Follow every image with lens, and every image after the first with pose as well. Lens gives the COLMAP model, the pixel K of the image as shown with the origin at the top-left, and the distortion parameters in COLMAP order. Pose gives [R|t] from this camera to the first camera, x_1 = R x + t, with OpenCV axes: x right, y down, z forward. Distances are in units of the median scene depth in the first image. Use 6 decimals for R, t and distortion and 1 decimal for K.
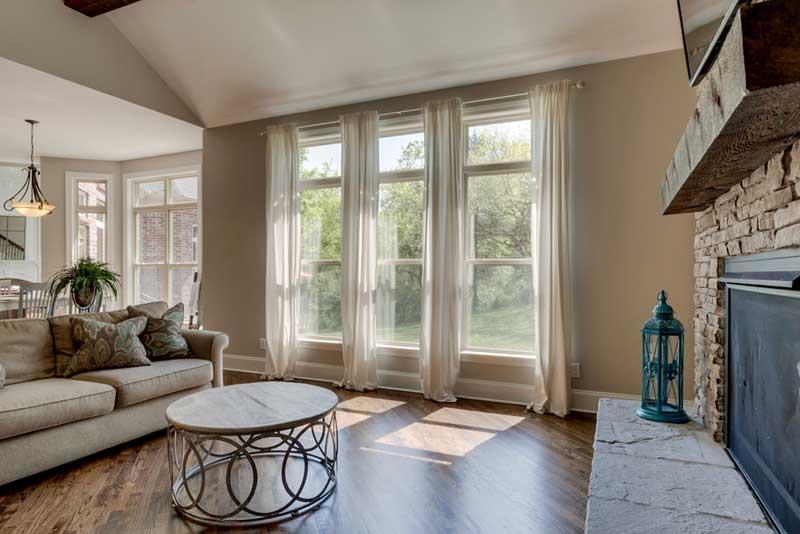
lens RADIAL K [[469.4, 0, 400.0], [0, 469.4, 268.3], [0, 0, 1]] dist [0.005826, 0.005188]
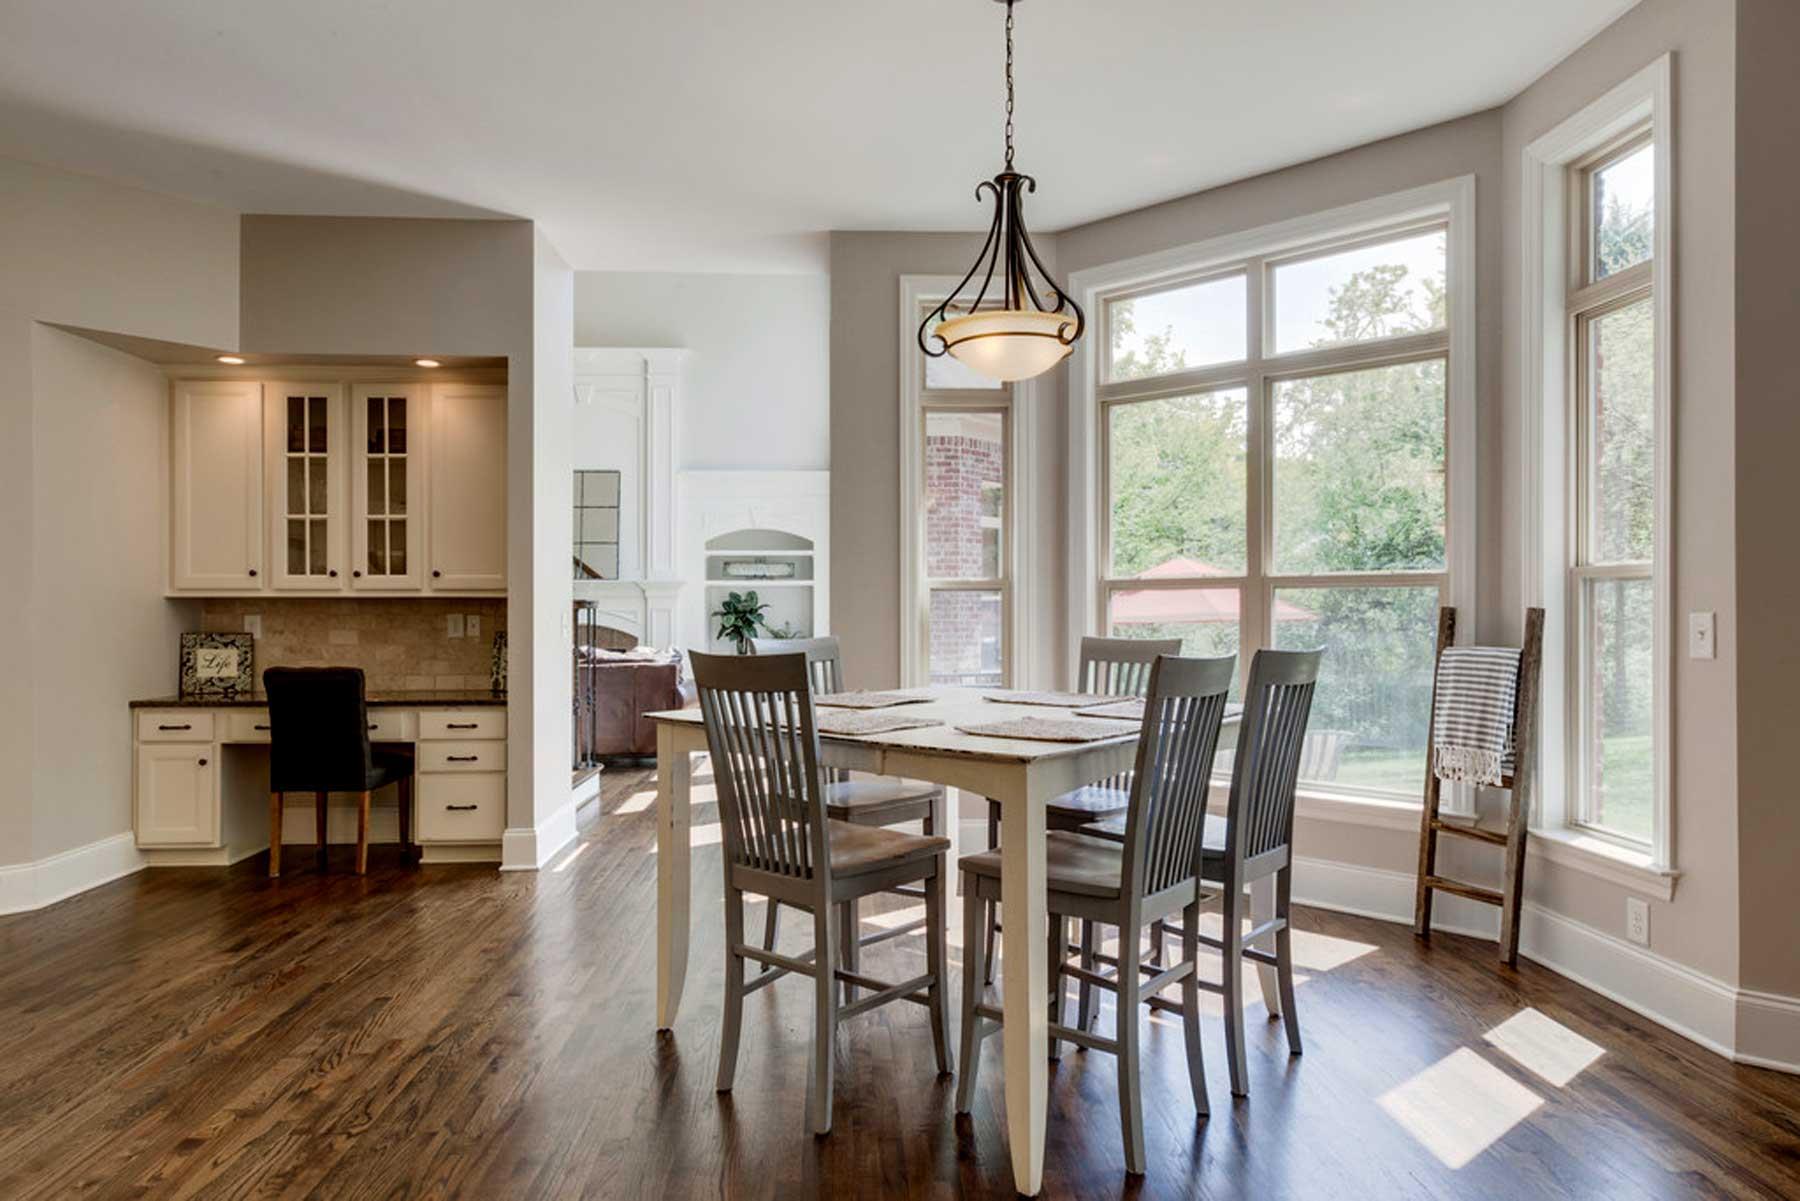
lens RADIAL K [[1056.2, 0, 899.4], [0, 1056.2, 606.4], [0, 0, 1]] dist [0.005826, 0.005188]
pose [[0.950703, 0.000930, -0.310100, -0.480007], [0.001465, 0.999971, 0.007490, 0.002288], [0.310098, -0.007575, 0.950674, 0.338359]]
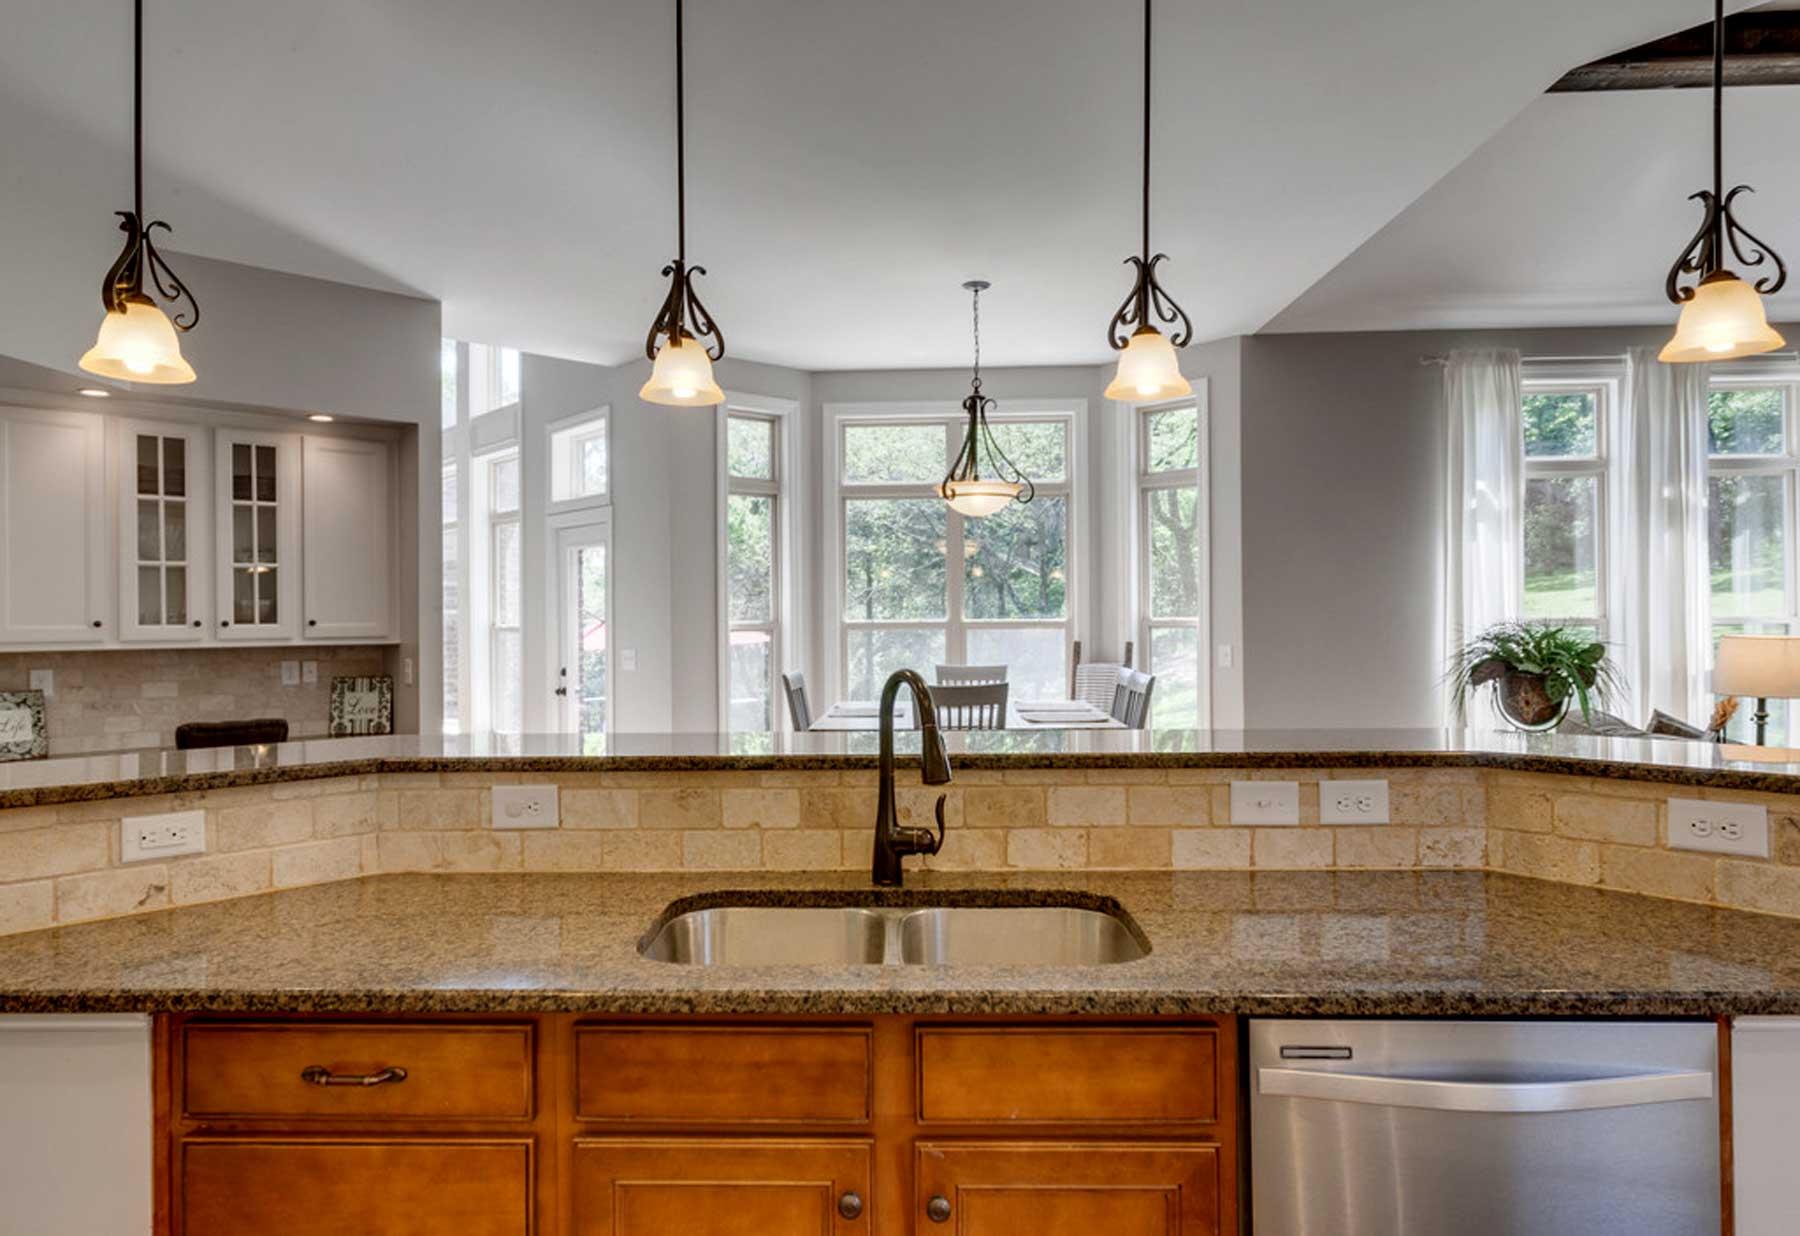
lens RADIAL K [[1054.1, 0, 891.7], [0, 1054.1, 615.2], [0, 0, 1]] dist [-0.001739, -0.000434]
pose [[0.935780, -0.004421, 0.352556, -0.852708], [0.003137, 0.999986, 0.004212, -0.020093], [-0.352570, -0.002836, 0.935781, 0.121319]]
